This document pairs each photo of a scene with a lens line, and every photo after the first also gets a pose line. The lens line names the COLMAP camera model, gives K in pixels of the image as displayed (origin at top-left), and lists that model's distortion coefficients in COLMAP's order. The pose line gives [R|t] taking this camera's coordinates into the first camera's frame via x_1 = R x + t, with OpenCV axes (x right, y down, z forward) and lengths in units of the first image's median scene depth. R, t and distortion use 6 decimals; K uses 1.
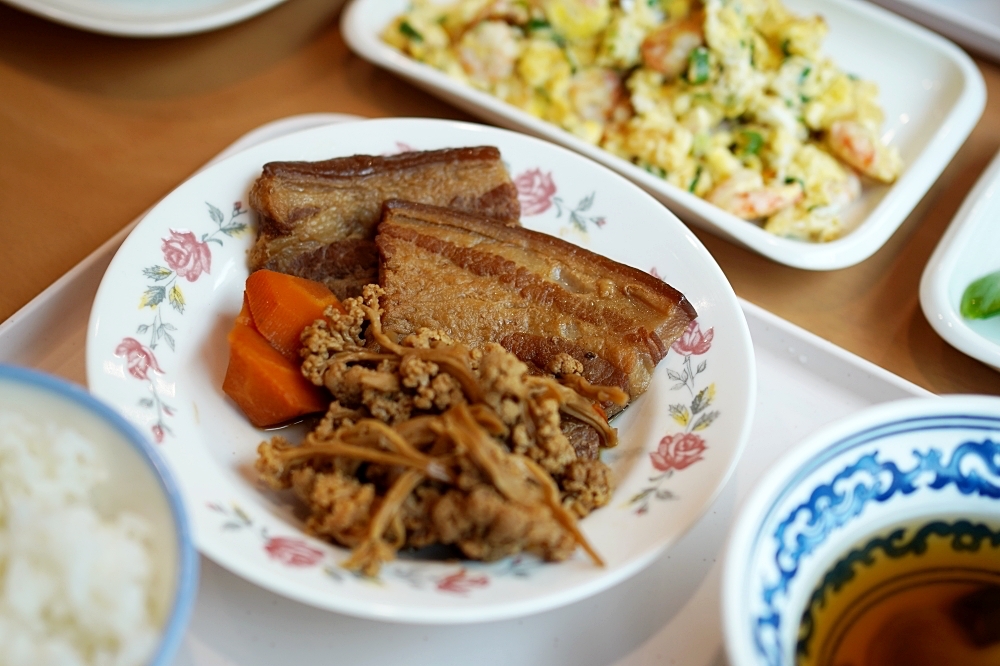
lens RADIAL K [[1546.3, 0, 500.0], [0, 1546.3, 333.0], [0, 0, 1]] dist [-0.026569, 0.061751]
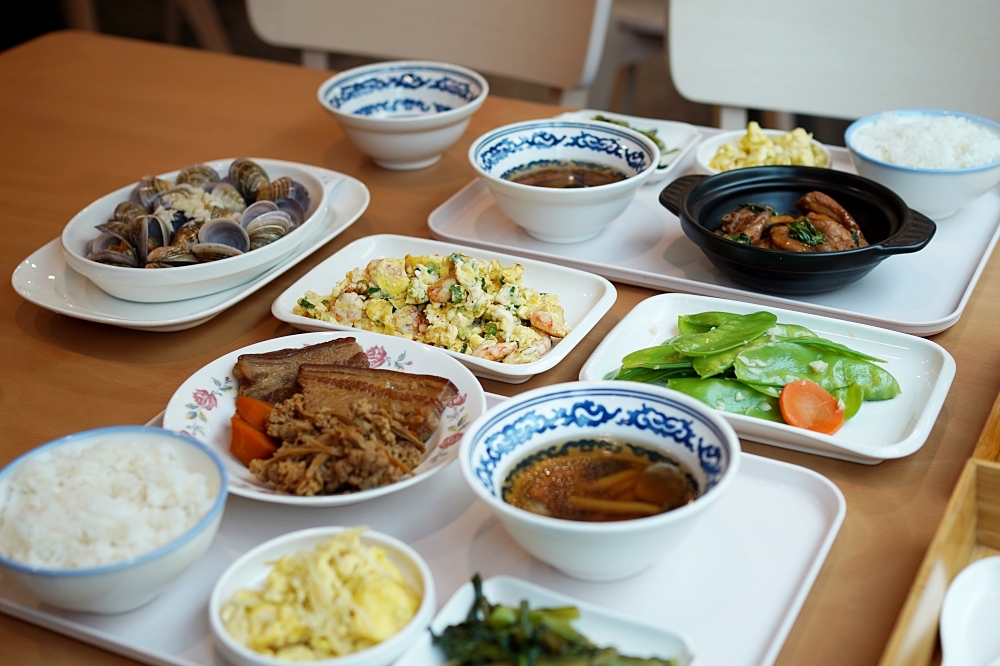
lens RADIAL K [[1546.3, 0, 500.0], [0, 1546.3, 333.0], [0, 0, 1]] dist [-0.026569, 0.061751]
pose [[0.987768, -0.146991, 0.052042, 0.085864], [0.155883, 0.939191, -0.305974, 0.543473], [-0.003902, 0.310344, 0.950616, -0.945819]]
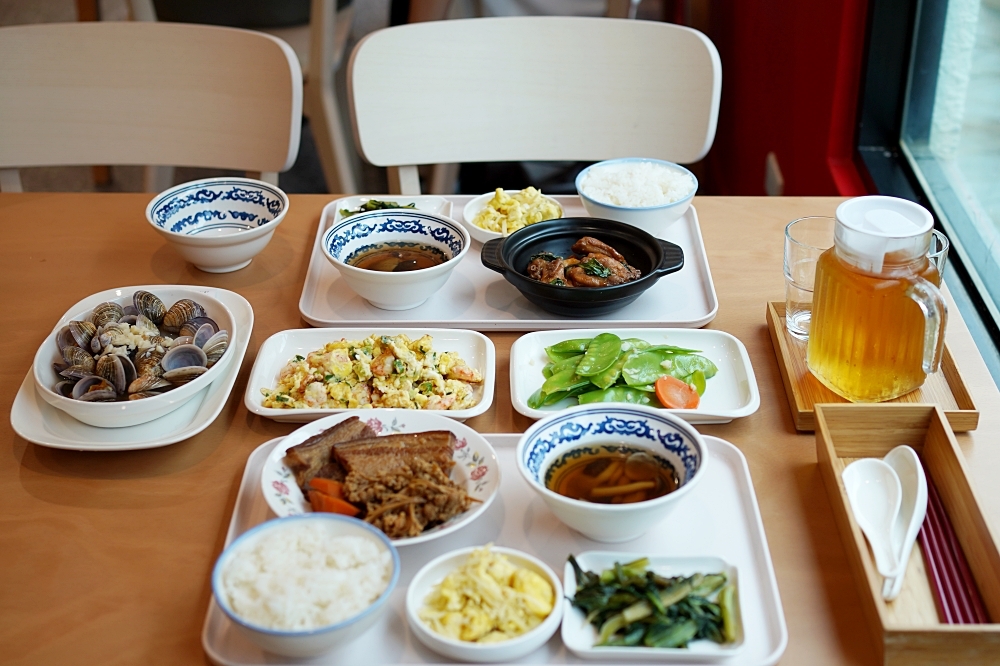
lens RADIAL K [[1546.3, 0, 500.0], [0, 1546.3, 333.0], [0, 0, 1]] dist [-0.026569, 0.061751]
pose [[0.837885, -0.339679, 0.427278, -0.918861], [0.443026, 0.880473, -0.168804, 0.324571], [-0.318868, 0.330733, 0.888222, -1.532070]]
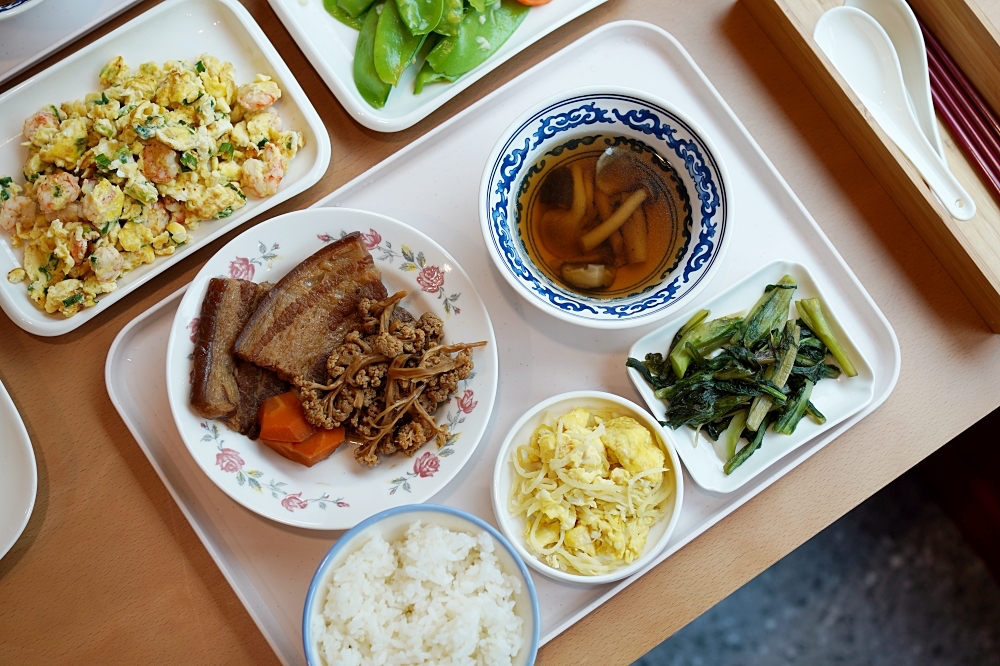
lens RADIAL K [[1546.3, 0, 500.0], [0, 1546.3, 333.0], [0, 0, 1]] dist [-0.026569, 0.061751]
pose [[0.380965, -0.911427, 0.155456, -0.226569], [0.634561, 0.380025, 0.672989, -1.165647], [-0.672457, -0.157739, 0.723132, -0.562224]]
